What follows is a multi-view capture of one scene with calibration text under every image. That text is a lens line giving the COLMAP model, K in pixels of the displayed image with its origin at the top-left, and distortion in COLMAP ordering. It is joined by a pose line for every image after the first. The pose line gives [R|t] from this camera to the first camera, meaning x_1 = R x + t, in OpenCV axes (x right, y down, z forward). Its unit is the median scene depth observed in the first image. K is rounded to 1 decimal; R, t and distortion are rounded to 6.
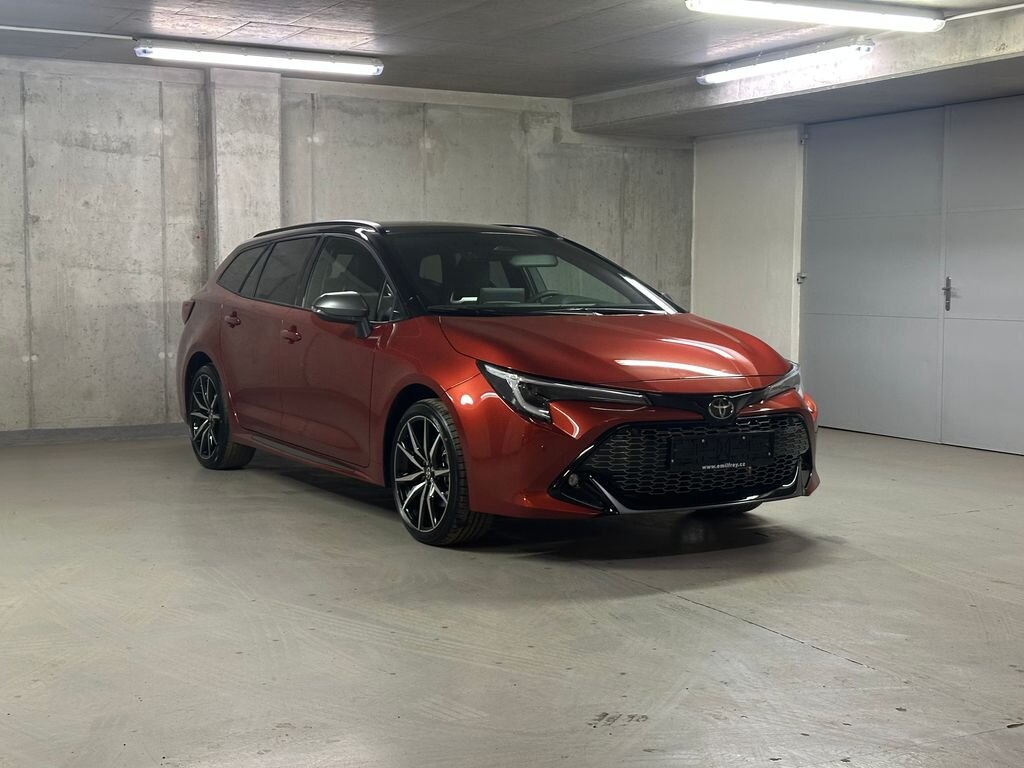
lens RADIAL K [[1426.5, 0, 507.0], [0, 1426.5, 380.6], [0, 0, 1]] dist [0.136491, 0.000000]
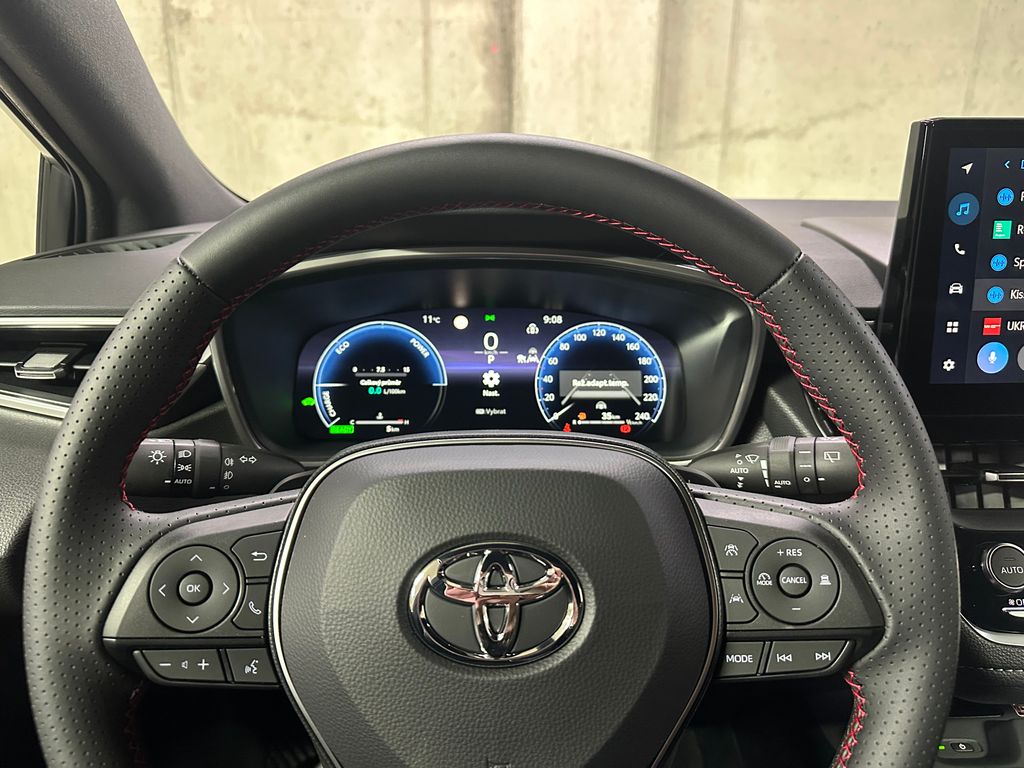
lens RADIAL K [[706.5, 0, 526.7], [0, 706.5, 358.3], [0, 0, 1]] dist [0.017762, -0.035823]
pose [[0.899338, 0.125567, -0.418838, -0.089530], [-0.036864, 0.976243, 0.213522, -0.048446], [0.435698, -0.176588, 0.882600, 0.781070]]
